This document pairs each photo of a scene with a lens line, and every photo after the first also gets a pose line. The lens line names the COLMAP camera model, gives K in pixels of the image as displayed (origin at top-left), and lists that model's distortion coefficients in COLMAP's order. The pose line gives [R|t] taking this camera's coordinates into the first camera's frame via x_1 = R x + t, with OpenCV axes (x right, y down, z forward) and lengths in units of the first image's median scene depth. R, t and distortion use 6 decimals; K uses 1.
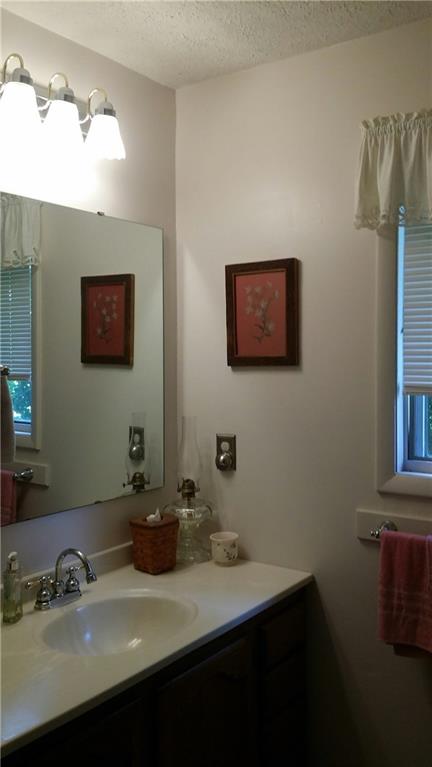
lens RADIAL K [[694.2, 0, 217.4], [0, 694.2, 362.9], [0, 0, 1]] dist [0.002753, -0.018020]
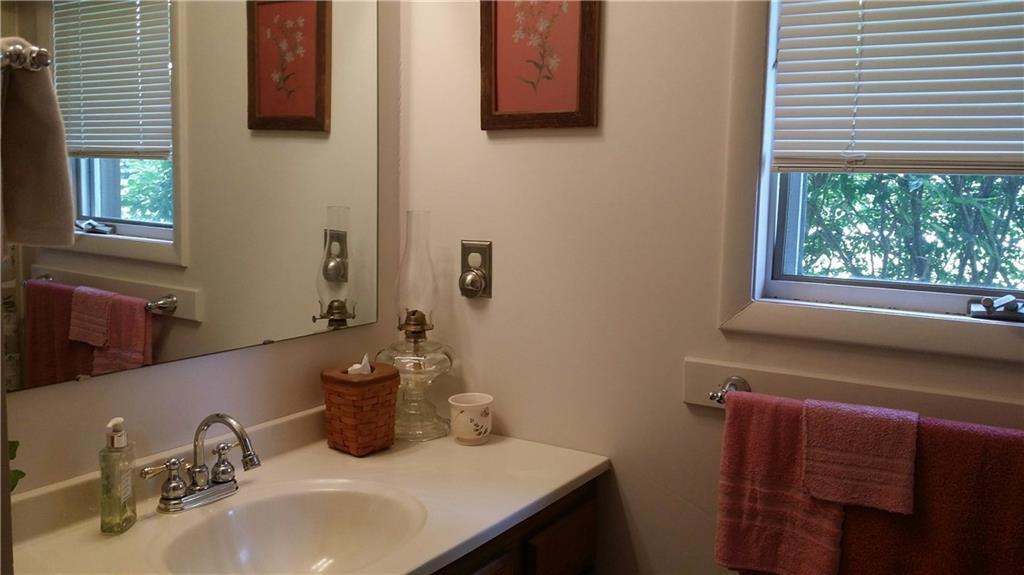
lens RADIAL K [[926.9, 0, 493.4], [0, 926.9, 287.5], [0, 0, 1]] dist [0.002753, -0.018020]
pose [[0.999287, 0.016329, 0.034030, -0.000114], [-0.020154, 0.993127, 0.115294, 0.053140], [-0.031913, -0.115898, 0.992748, 0.179963]]
